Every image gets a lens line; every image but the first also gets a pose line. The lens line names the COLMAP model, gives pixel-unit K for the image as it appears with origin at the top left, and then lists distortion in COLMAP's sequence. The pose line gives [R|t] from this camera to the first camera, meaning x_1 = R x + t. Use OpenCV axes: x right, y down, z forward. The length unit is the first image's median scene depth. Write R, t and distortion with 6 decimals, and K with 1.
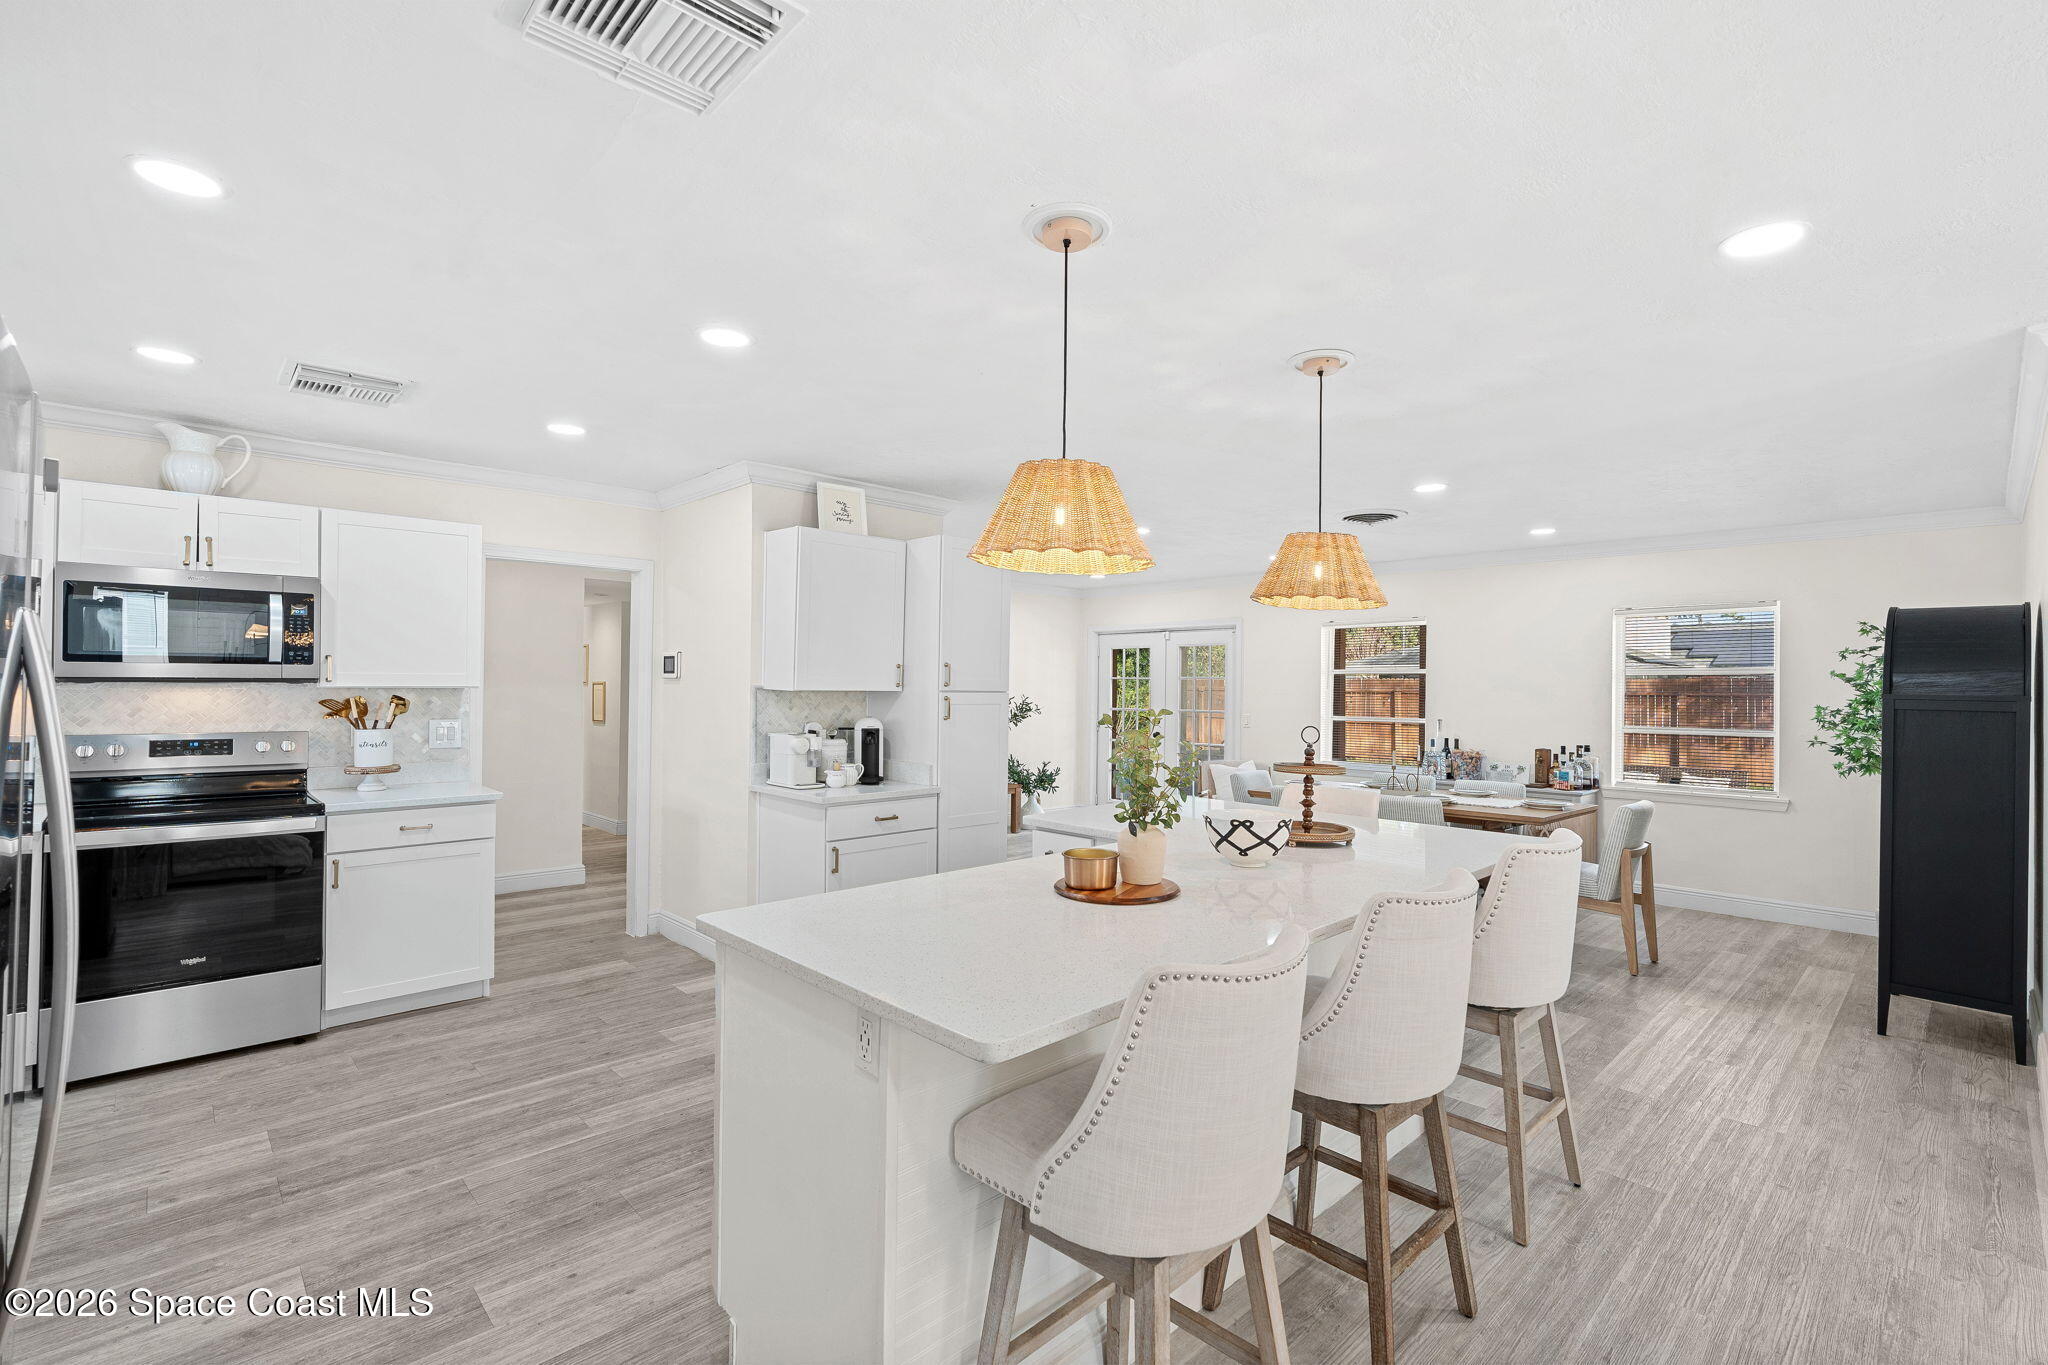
lens RADIAL K [[918.6, 0, 1024.0], [0, 918.6, 682.5], [0, 0, 1]] dist [0.000986, 0.000276]
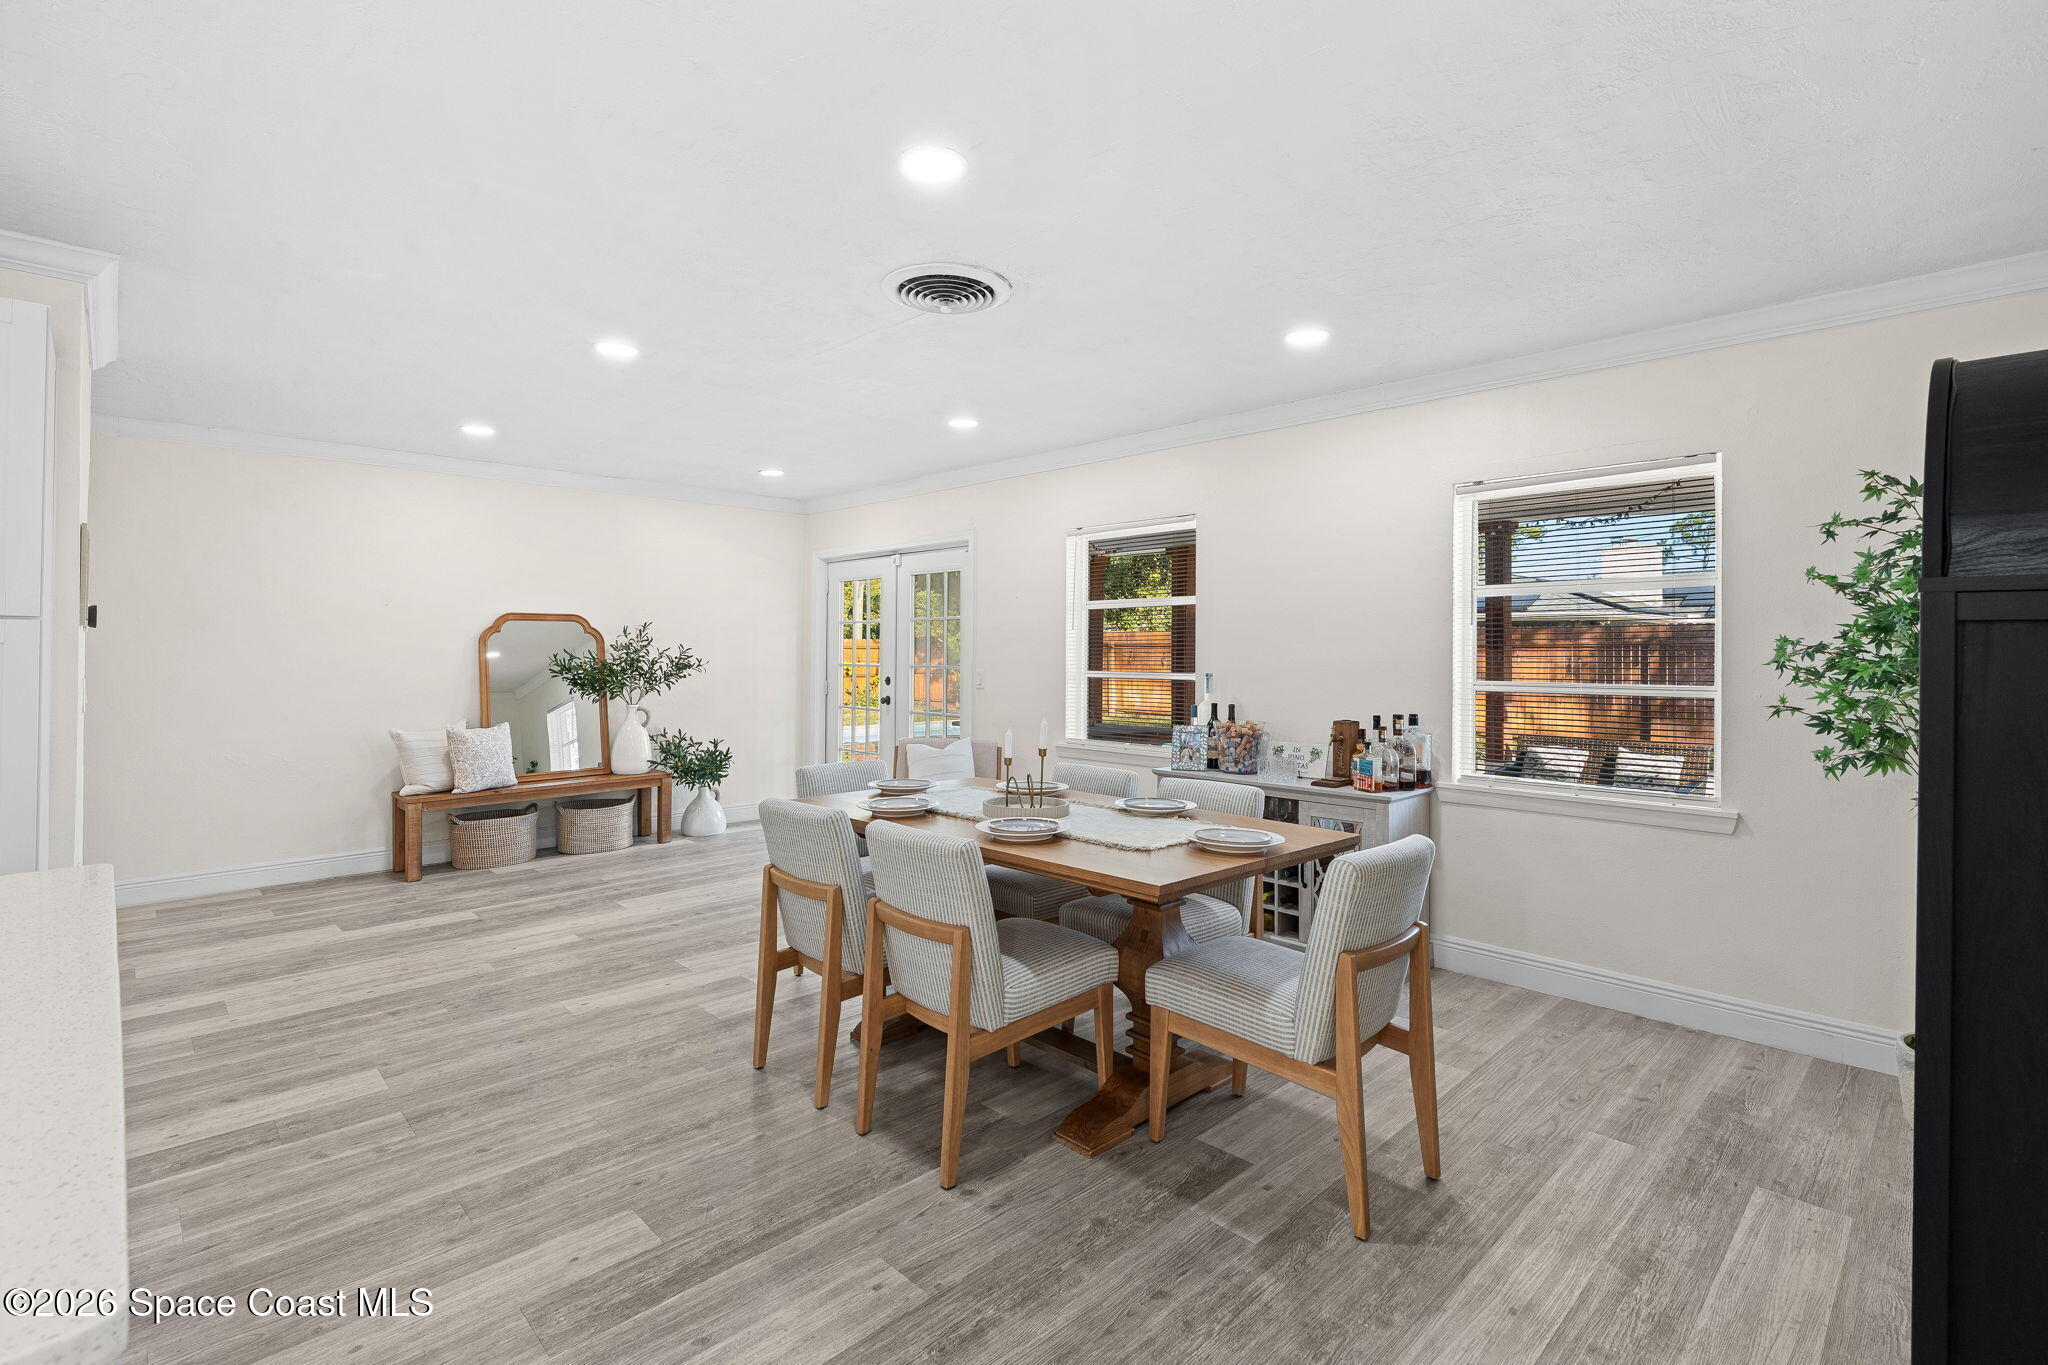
lens RADIAL K [[944.1, 0, 1020.4], [0, 944.1, 648.2], [0, 0, 1]] dist [-0.001058, -0.000040]
pose [[0.999964, -0.007999, 0.002704, 0.442384], [0.007987, 0.999958, 0.004407, 0.025673], [-0.002739, -0.004386, 0.999987, 0.481297]]
